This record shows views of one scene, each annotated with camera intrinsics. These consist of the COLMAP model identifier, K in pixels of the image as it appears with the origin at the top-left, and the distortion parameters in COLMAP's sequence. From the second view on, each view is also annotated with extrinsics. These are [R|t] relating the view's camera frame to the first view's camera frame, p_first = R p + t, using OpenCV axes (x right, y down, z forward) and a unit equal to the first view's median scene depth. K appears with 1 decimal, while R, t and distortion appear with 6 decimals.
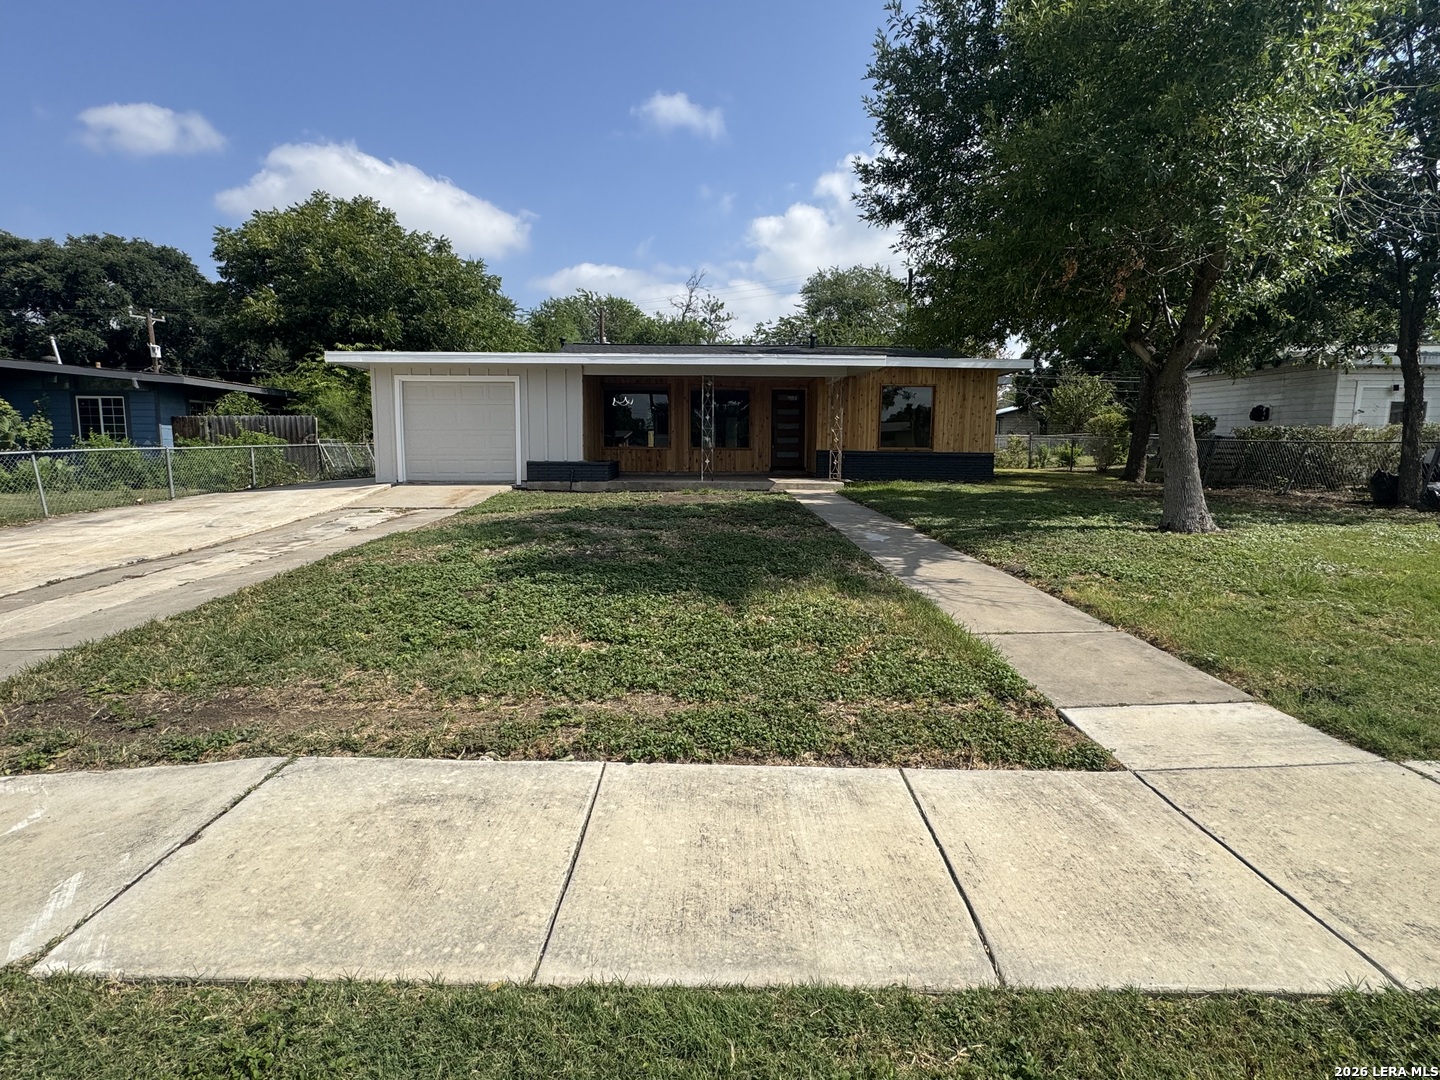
lens RADIAL K [[723.4, 0, 715.7], [0, 723.4, 539.3], [0, 0, 1]] dist [0.000390, -0.000524]
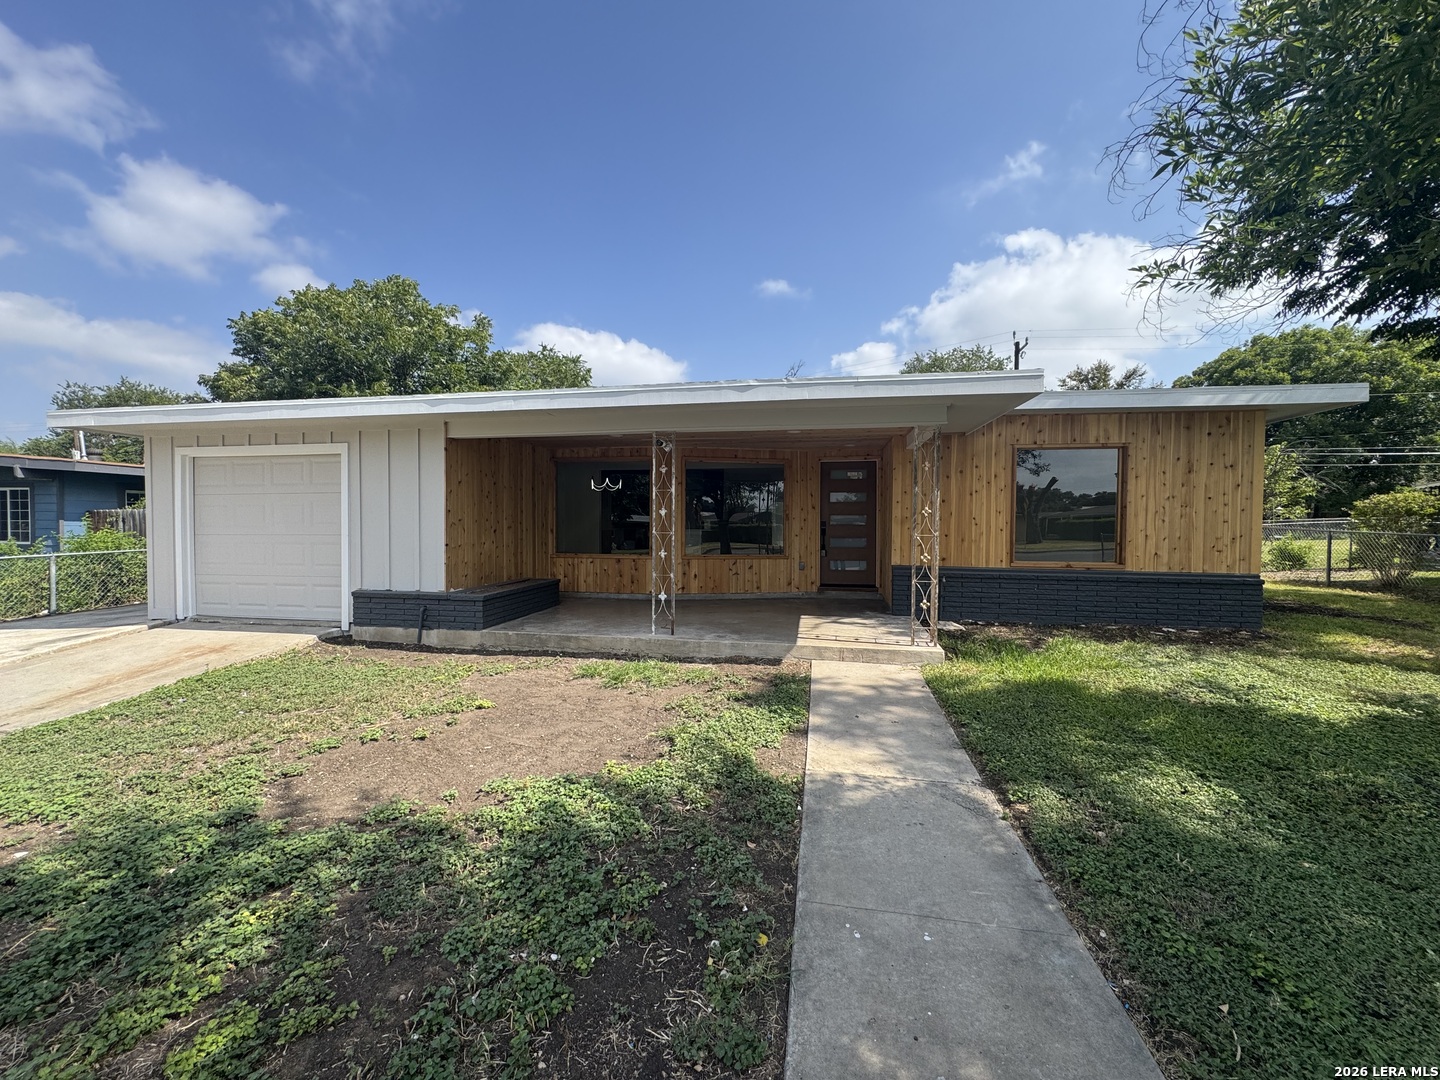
lens RADIAL K [[578.4, 0, 720.0], [0, 578.4, 540.0], [0, 0, 1]] dist [-0.003730, 0.000450]
pose [[0.980587, 0.004104, -0.196039, 0.092314], [-0.022696, 0.995437, -0.092686, -0.093953], [0.194764, 0.095336, 0.976206, 0.512749]]
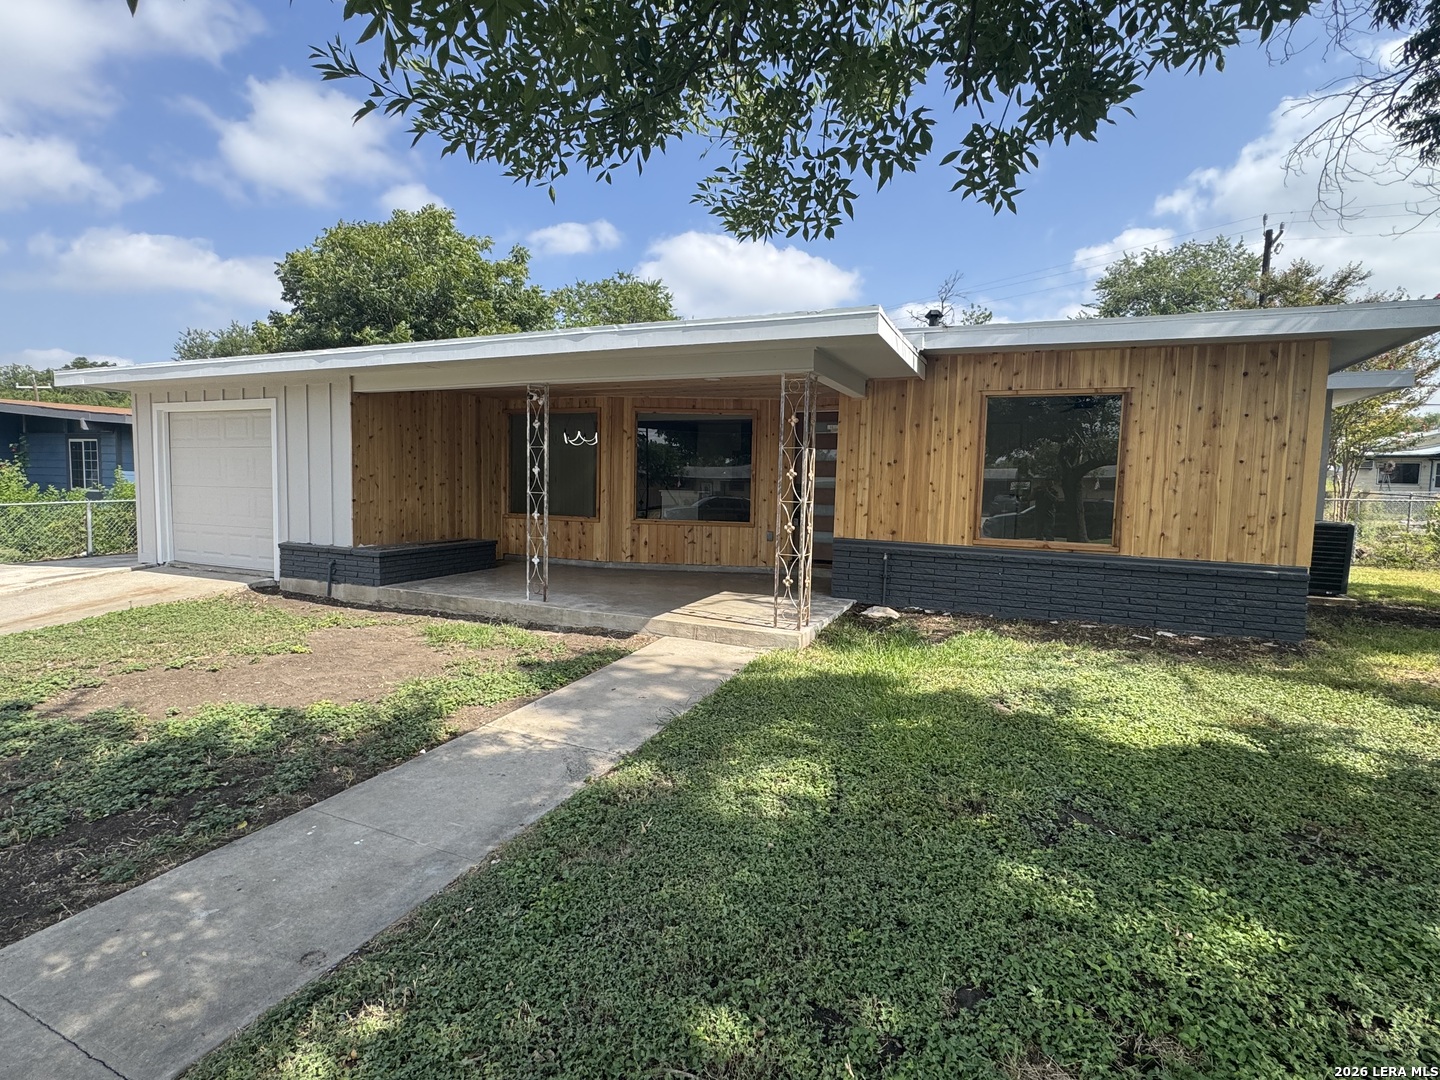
lens RADIAL K [[723.4, 0, 715.7], [0, 723.4, 539.3], [0, 0, 1]] dist [0.000390, -0.000524]
pose [[0.904597, 0.048474, -0.423503, 0.256348], [-0.069343, 0.997013, -0.033998, -0.096595], [0.420591, 0.060121, 0.905256, 0.520134]]
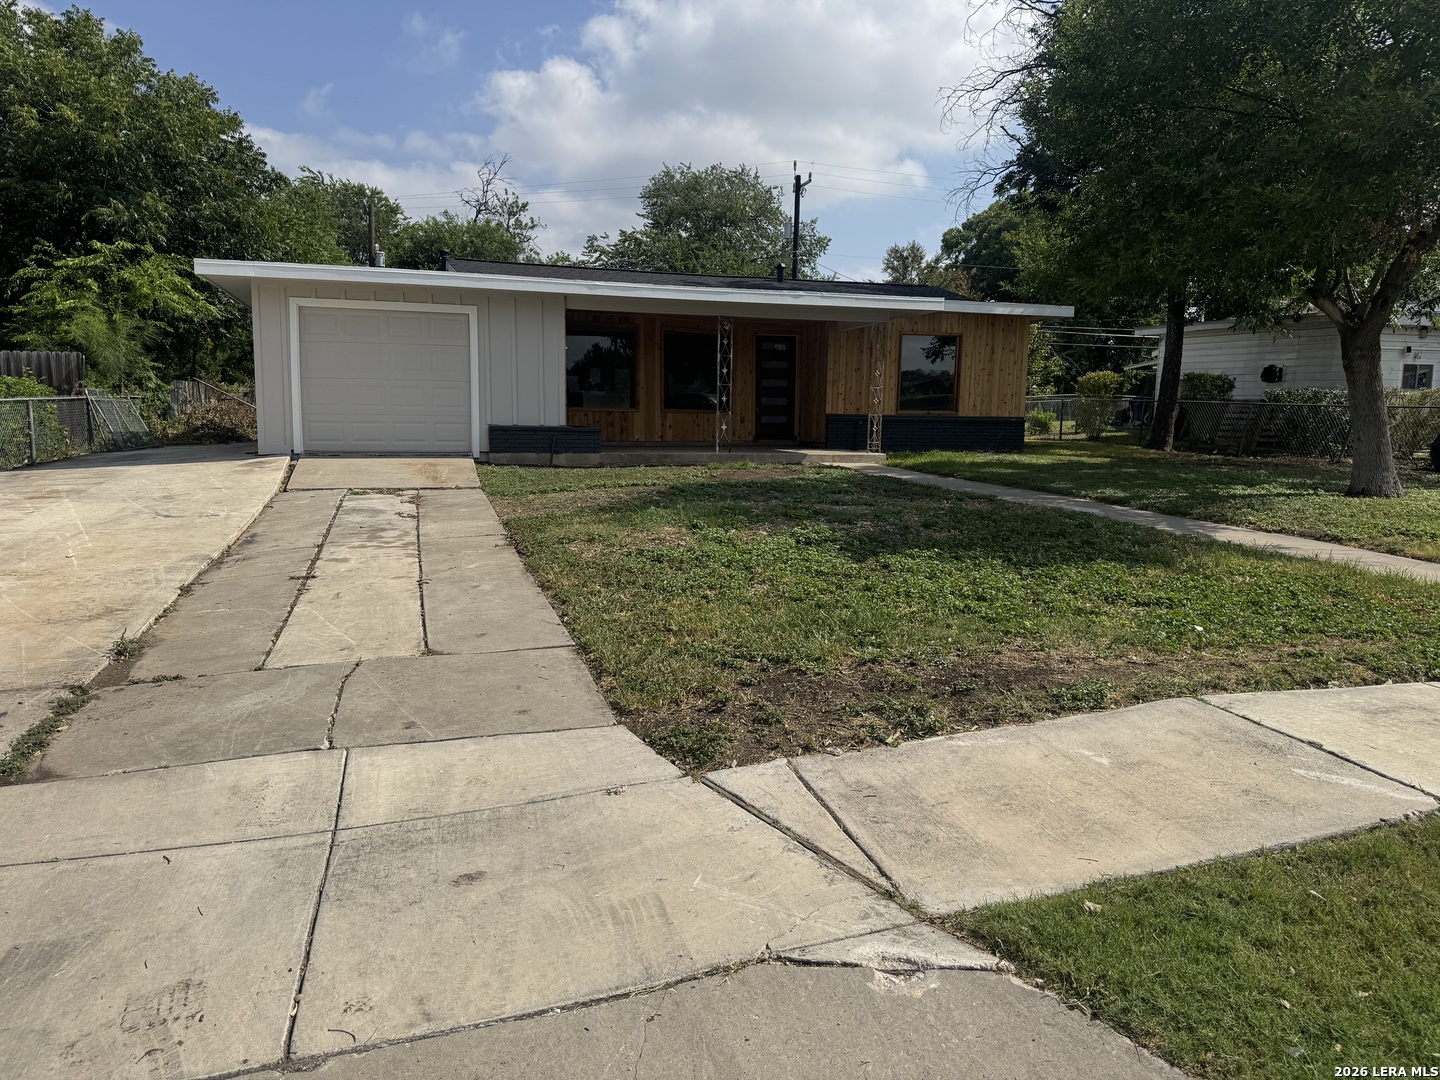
lens RADIAL K [[1013.8, 0, 727.7], [0, 1013.8, 548.5], [0, 0, 1]] dist [0.129512, -0.181719]
pose [[0.960043, -0.029762, 0.278265, -0.269372], [0.027787, 0.999553, 0.011042, 0.009472], [-0.278469, -0.002868, 0.960441, -0.046227]]
